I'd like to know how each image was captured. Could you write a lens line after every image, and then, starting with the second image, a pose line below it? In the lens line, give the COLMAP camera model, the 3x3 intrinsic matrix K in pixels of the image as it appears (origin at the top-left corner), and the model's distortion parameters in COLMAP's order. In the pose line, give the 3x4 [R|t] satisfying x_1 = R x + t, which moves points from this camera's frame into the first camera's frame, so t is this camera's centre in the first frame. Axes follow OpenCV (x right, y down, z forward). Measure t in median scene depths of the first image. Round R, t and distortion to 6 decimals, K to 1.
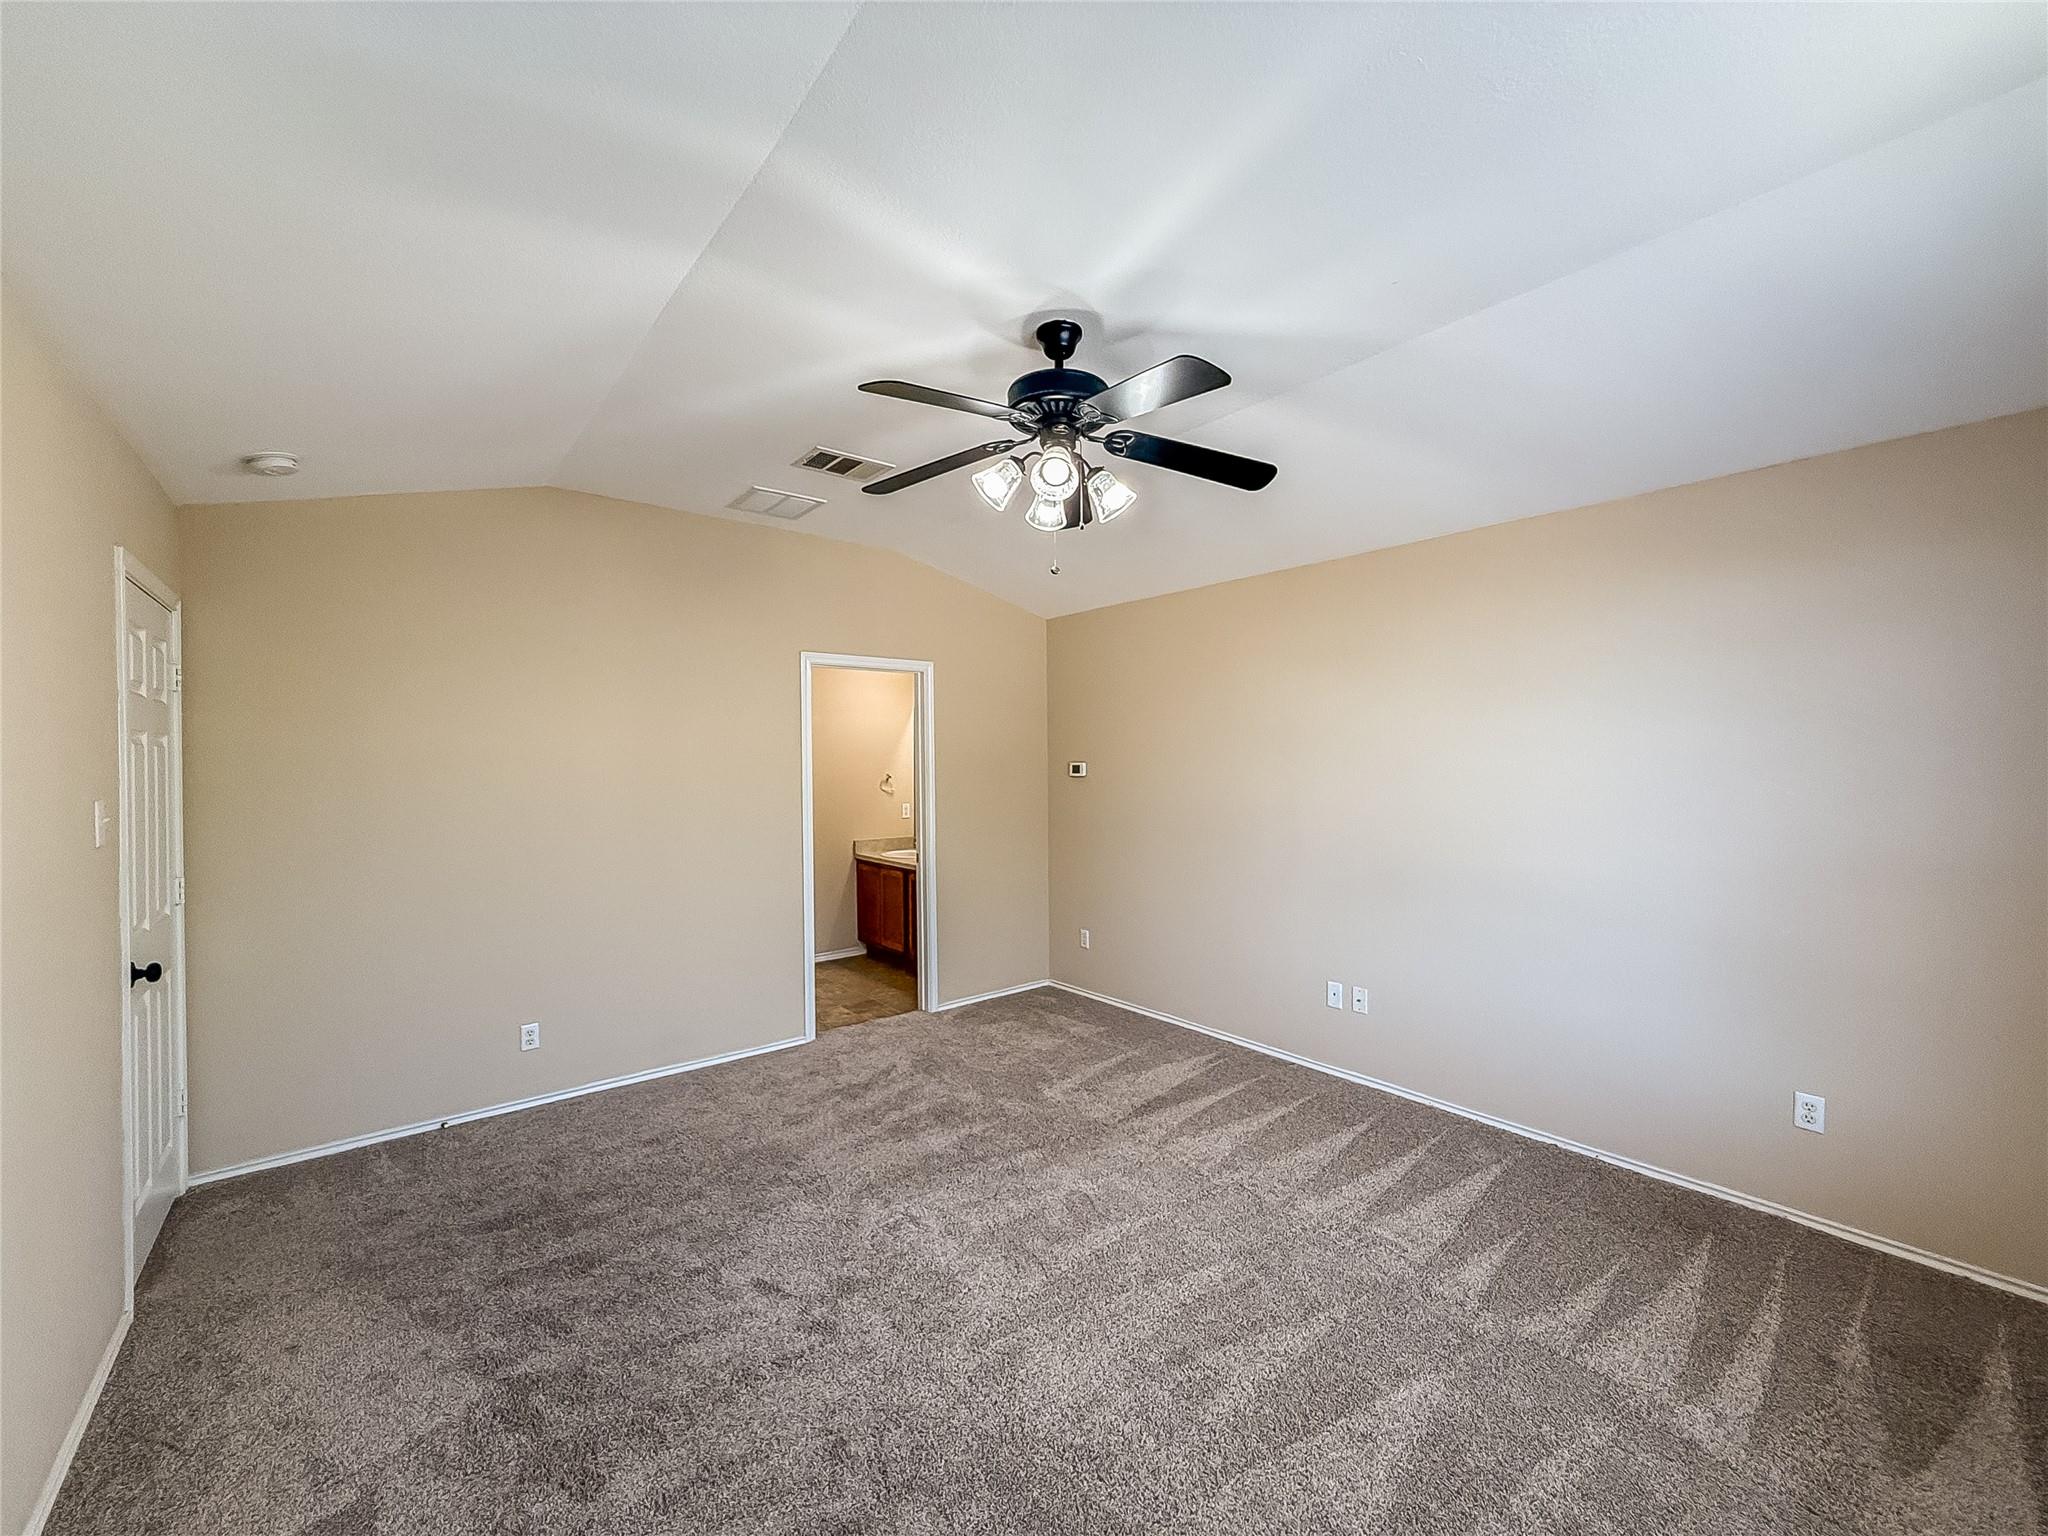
lens RADIAL K [[830.5, 0, 1032.9], [0, 830.5, 772.8], [0, 0, 1]] dist [0.002583, 0.000069]
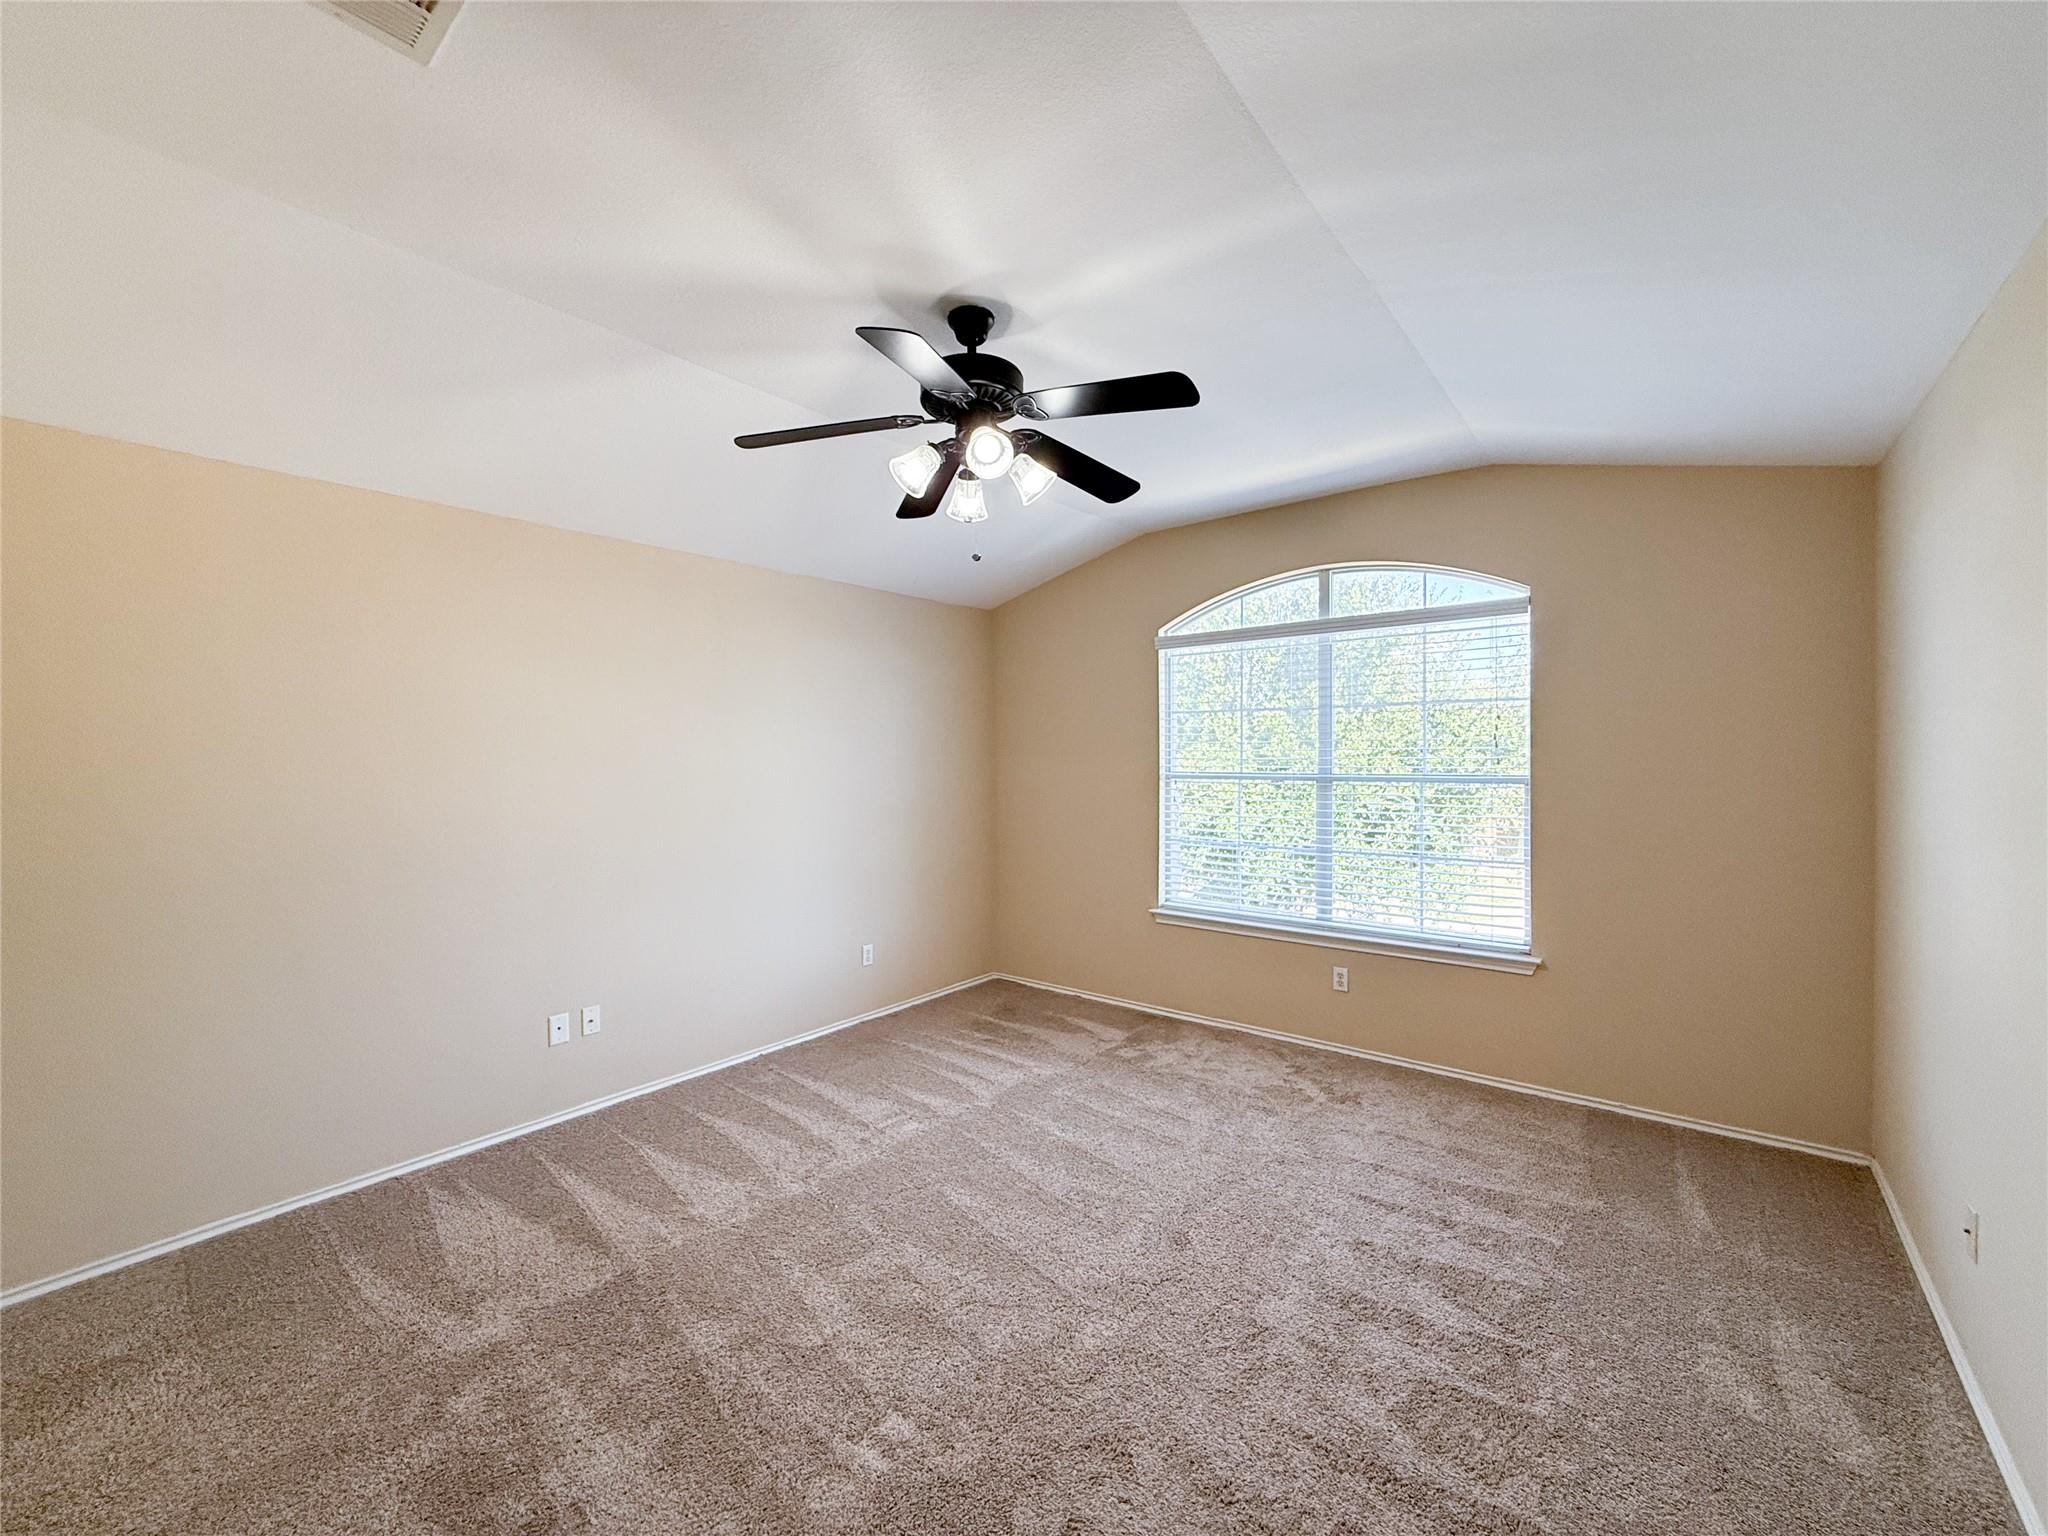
lens RADIAL K [[830.5, 0, 1030.1], [0, 830.5, 754.6], [0, 0, 1]] dist [0.002583, 0.000069]
pose [[-0.212854, 0.001181, 0.977083, -0.601018], [0.021339, 0.999766, 0.003441, -0.013116], [-0.976851, 0.021583, -0.212830, 0.705421]]
